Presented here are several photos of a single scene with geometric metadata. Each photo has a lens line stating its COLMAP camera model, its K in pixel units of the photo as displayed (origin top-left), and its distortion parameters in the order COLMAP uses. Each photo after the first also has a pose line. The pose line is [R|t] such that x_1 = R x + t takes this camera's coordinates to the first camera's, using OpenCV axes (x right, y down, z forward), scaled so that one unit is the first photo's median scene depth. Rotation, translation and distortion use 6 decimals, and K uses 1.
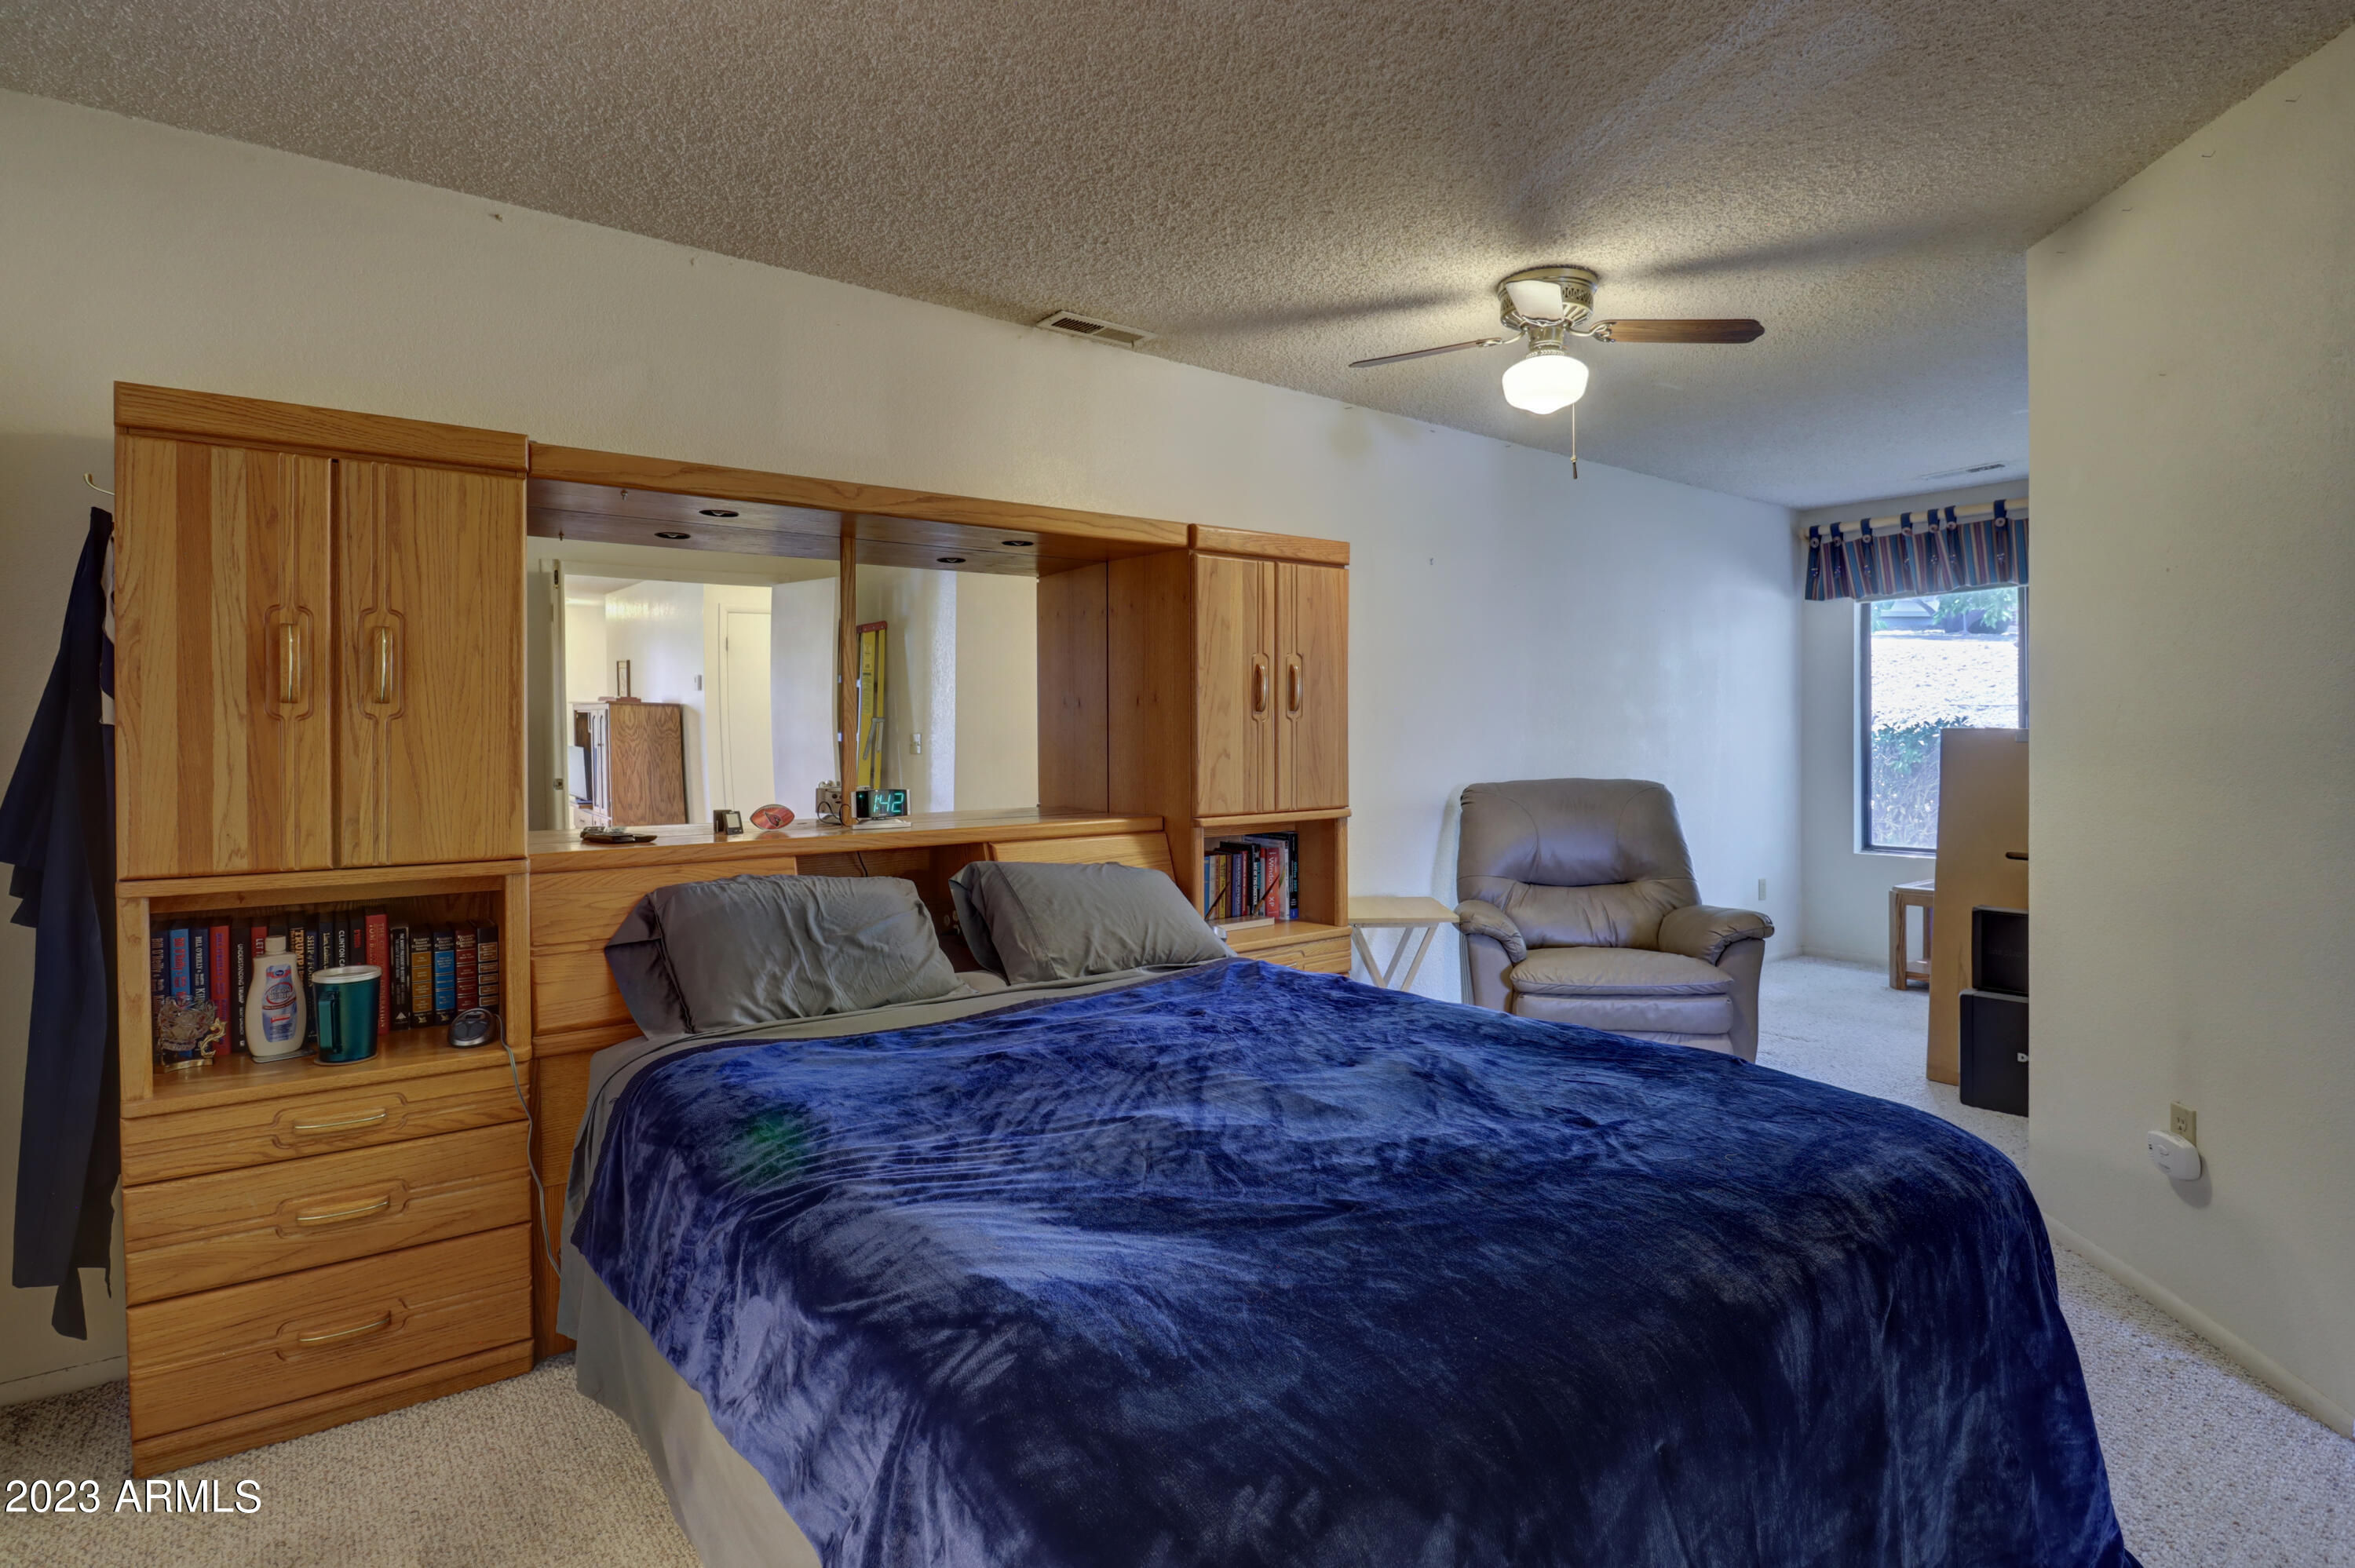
lens RADIAL K [[1167.7, 0, 1177.7], [0, 1167.7, 763.8], [0, 0, 1]] dist [0.004567, -0.016650]
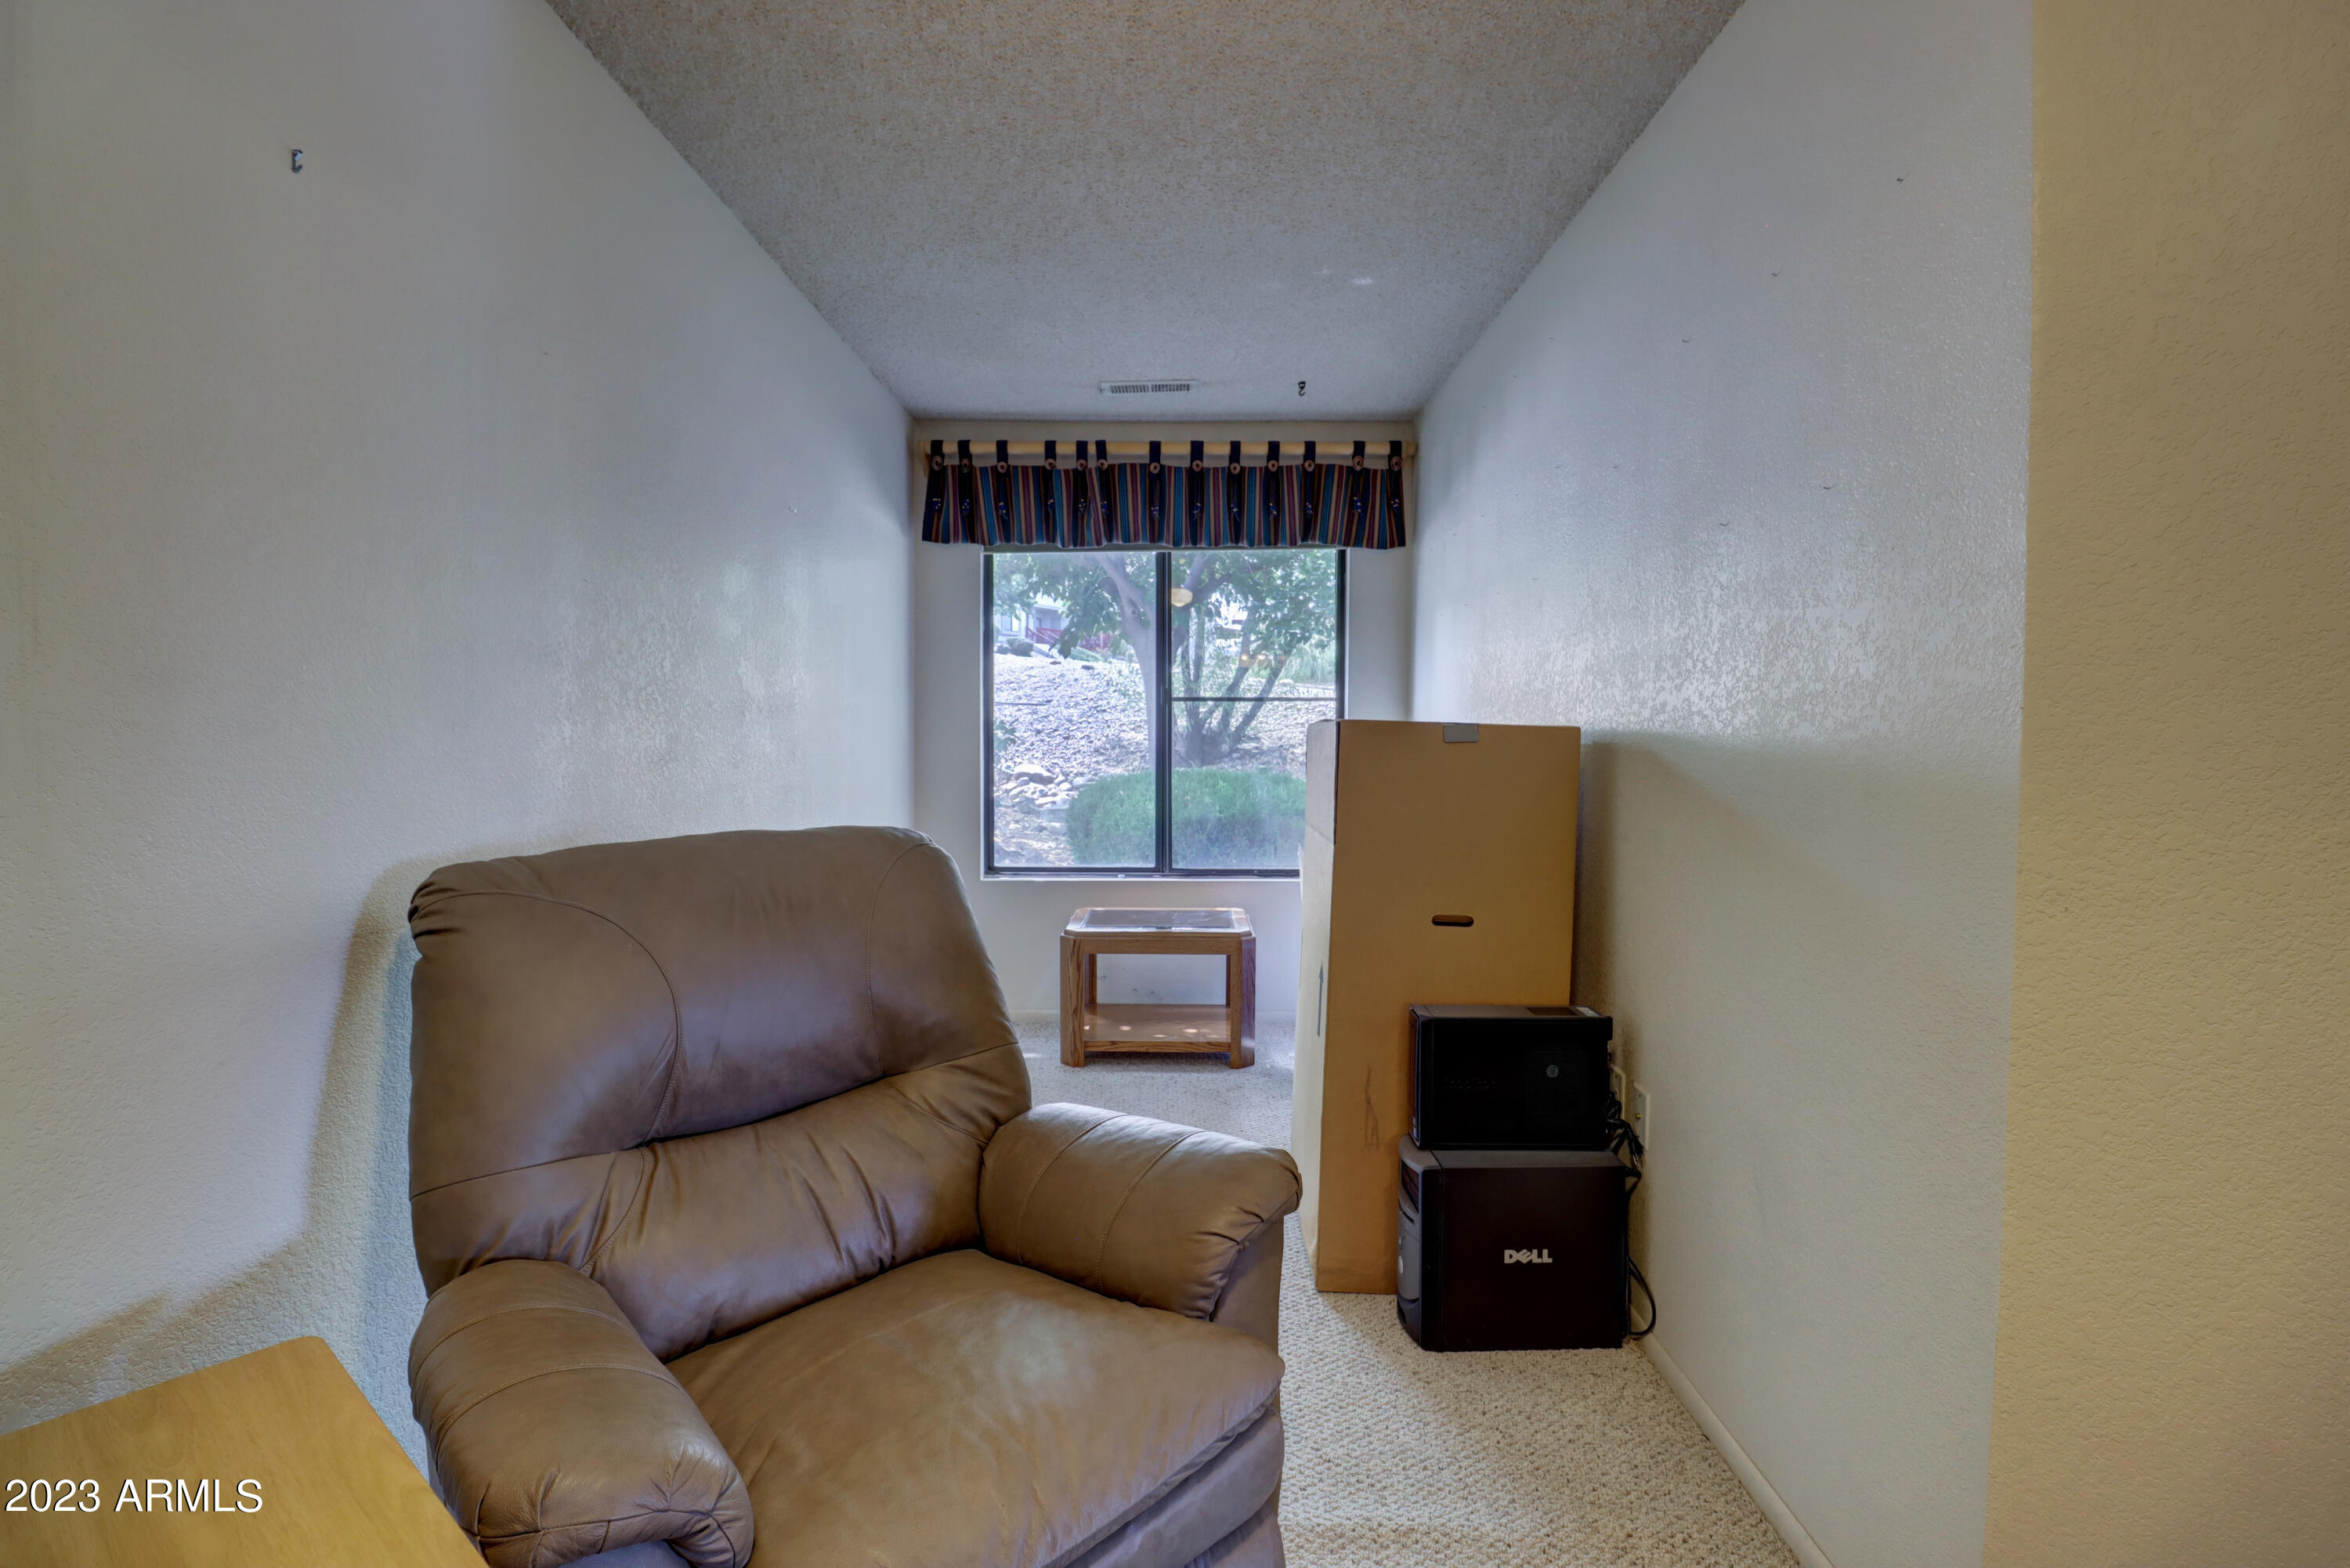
lens RADIAL K [[1094.5, 0, 1169.2], [0, 1094.5, 756.5], [0, 0, 1]] dist [0.000734, -0.015165]
pose [[0.623373, -0.011655, 0.781838, 0.106640], [0.007338, 0.999932, 0.009055, -0.011542], [-0.781890, 0.000093, 0.623416, 0.501470]]
